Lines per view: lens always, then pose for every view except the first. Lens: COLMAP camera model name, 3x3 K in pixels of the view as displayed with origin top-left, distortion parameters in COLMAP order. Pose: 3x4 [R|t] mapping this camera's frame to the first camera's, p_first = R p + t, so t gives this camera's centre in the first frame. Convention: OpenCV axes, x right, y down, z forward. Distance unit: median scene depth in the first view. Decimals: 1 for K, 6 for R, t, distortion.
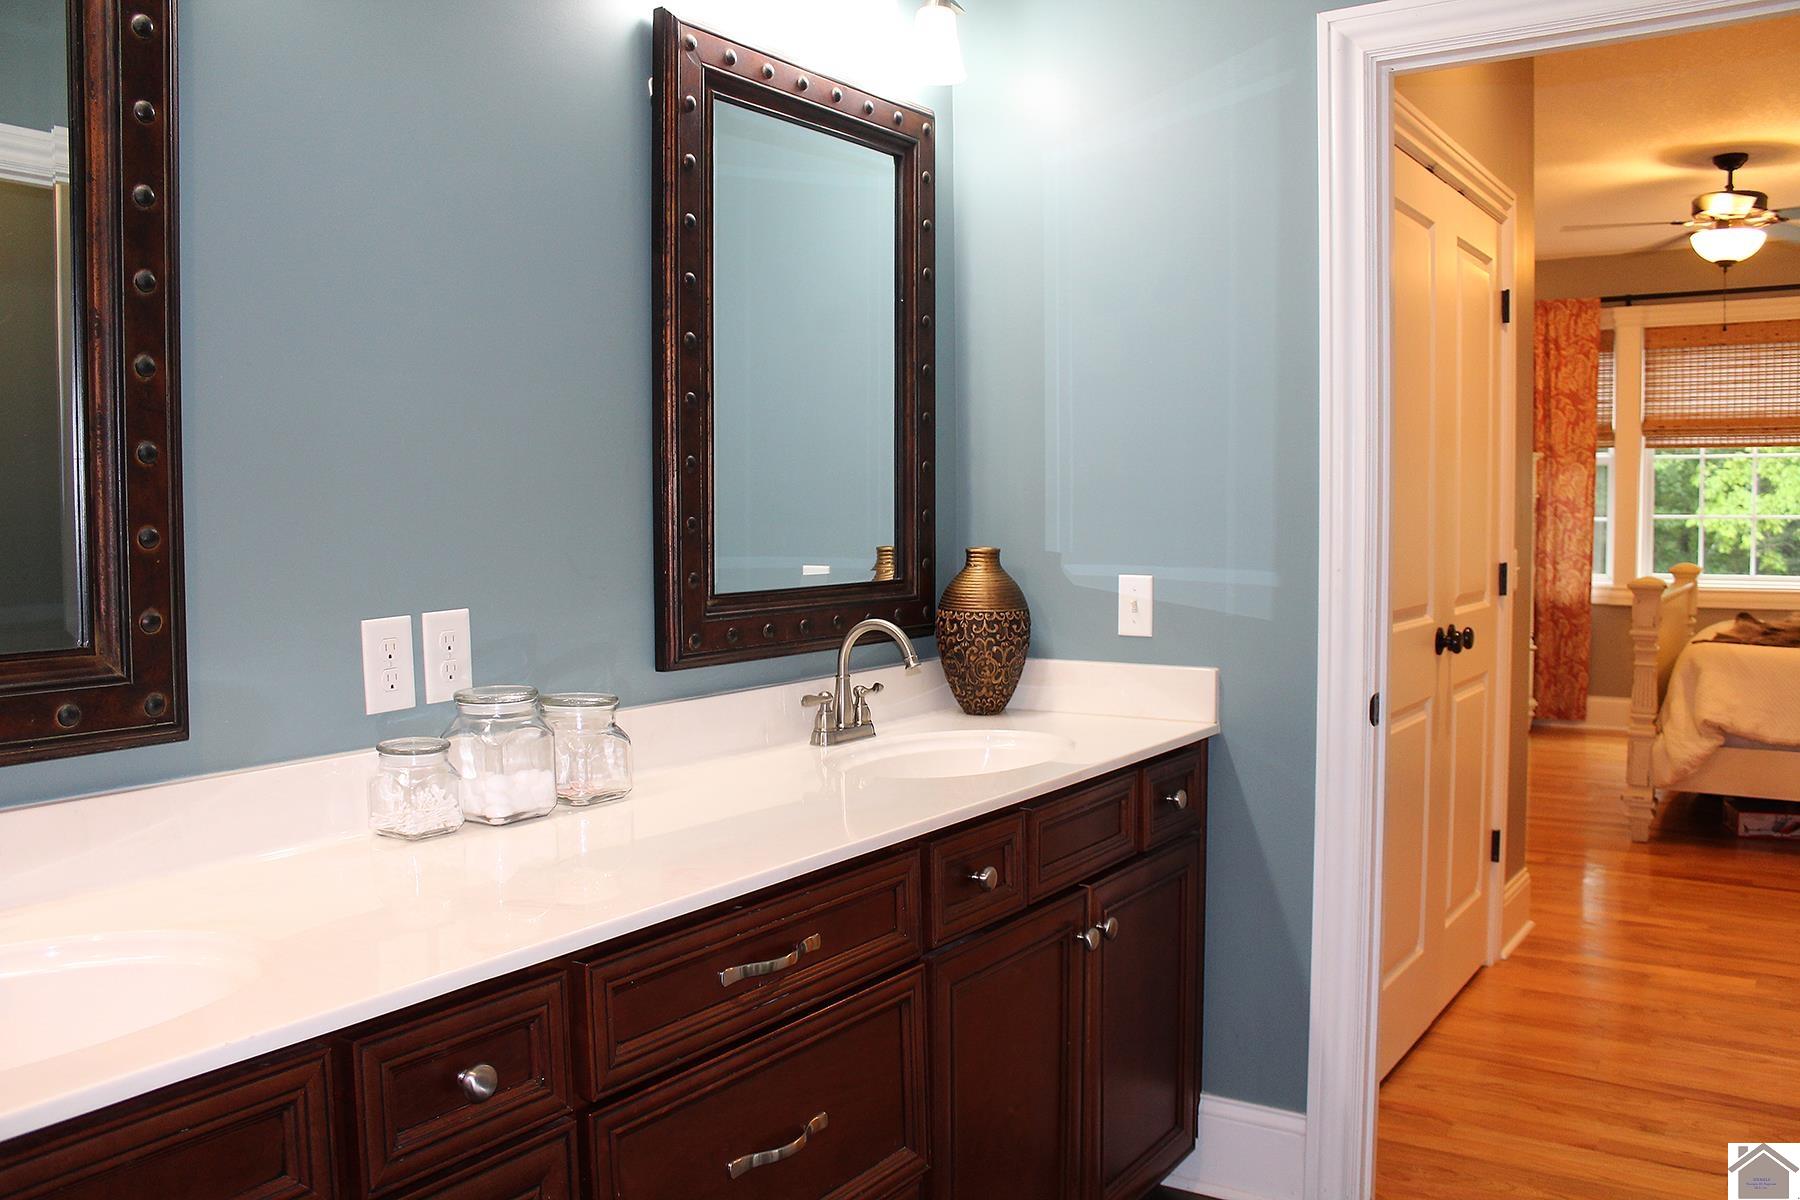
lens RADIAL K [[1496.8, 0, 900.0], [0, 1496.8, 600.0], [0, 0, 1]] dist [-0.162228, 0.167293]
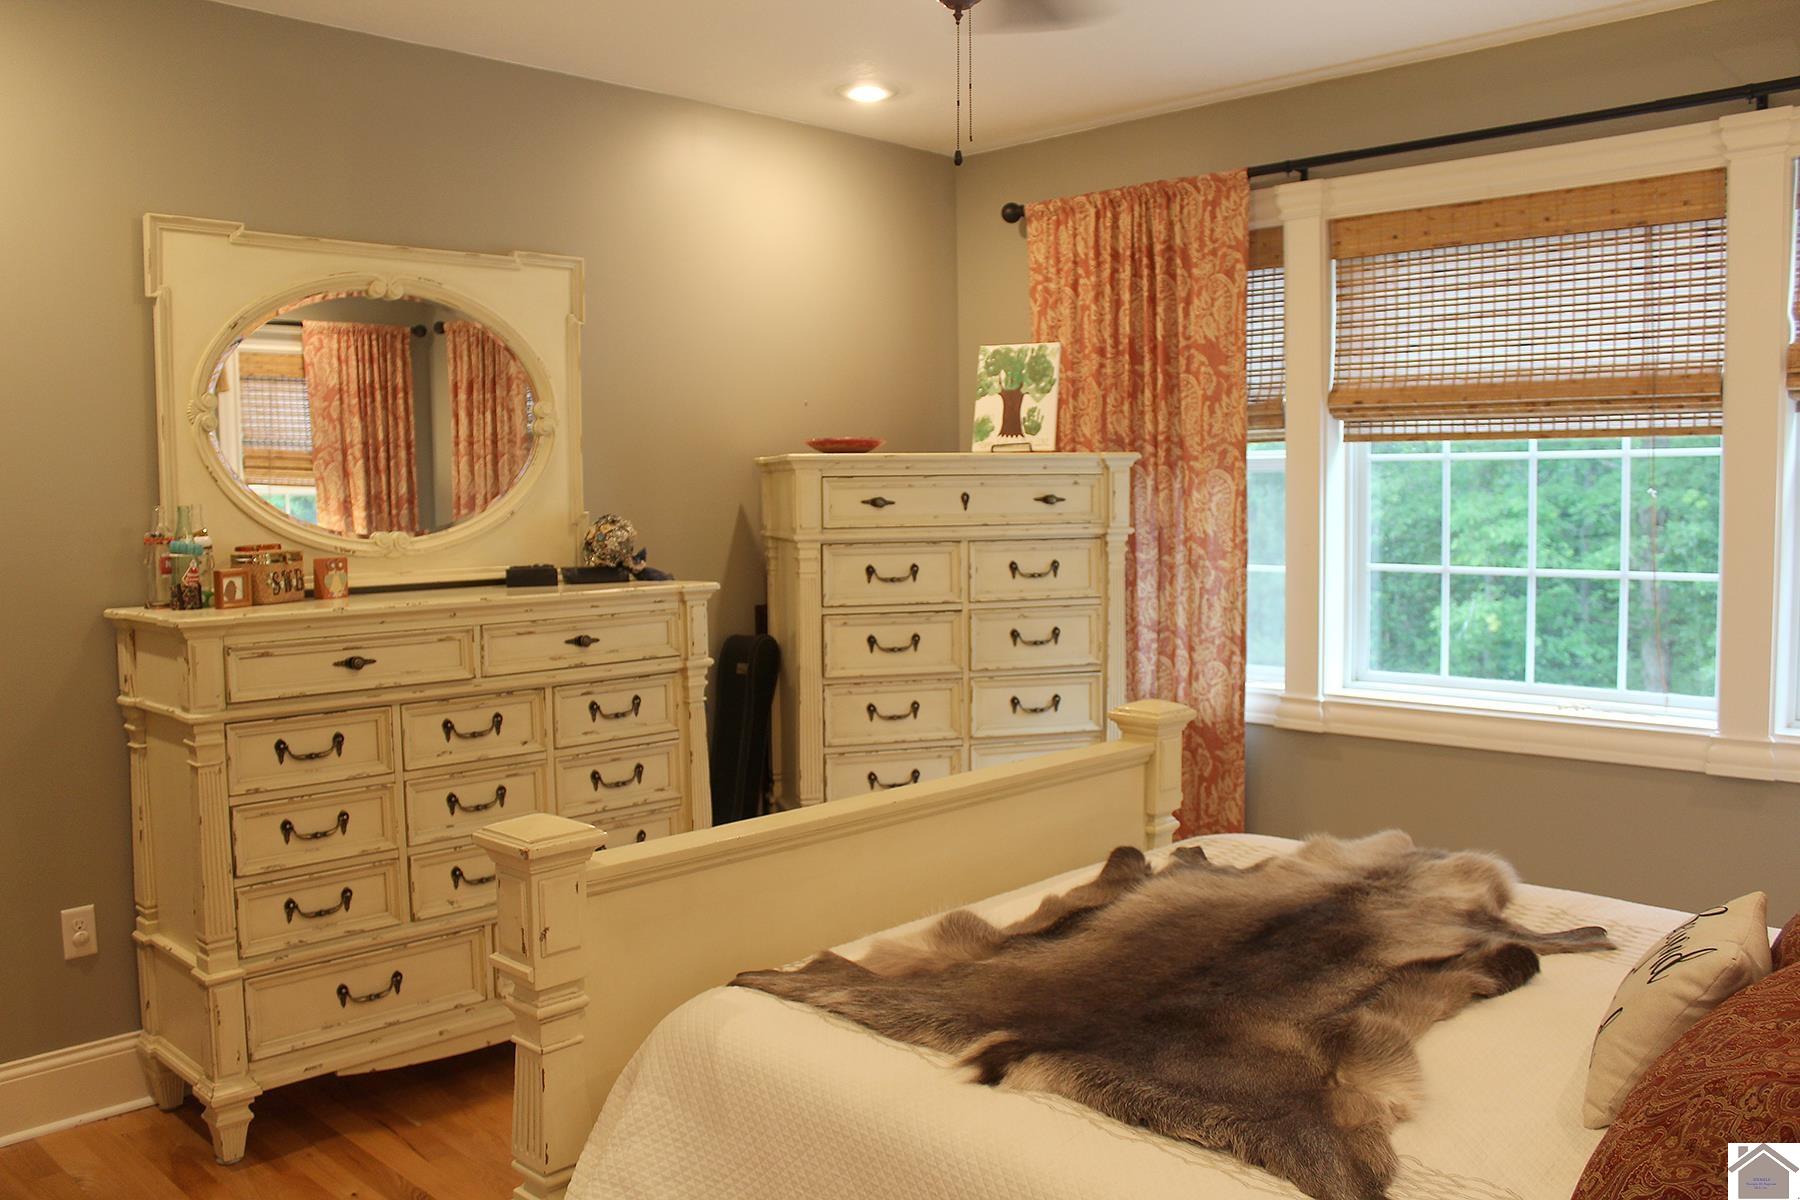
lens RADIAL K [[1496.8, 0, 900.0], [0, 1496.8, 600.0], [0, 0, 1]] dist [-0.162228, 0.167293]
pose [[0.982765, 0.009792, -0.184597, 0.453848], [-0.008418, 0.999931, 0.008222, -0.048581], [0.184665, -0.006526, 0.982780, 0.425482]]
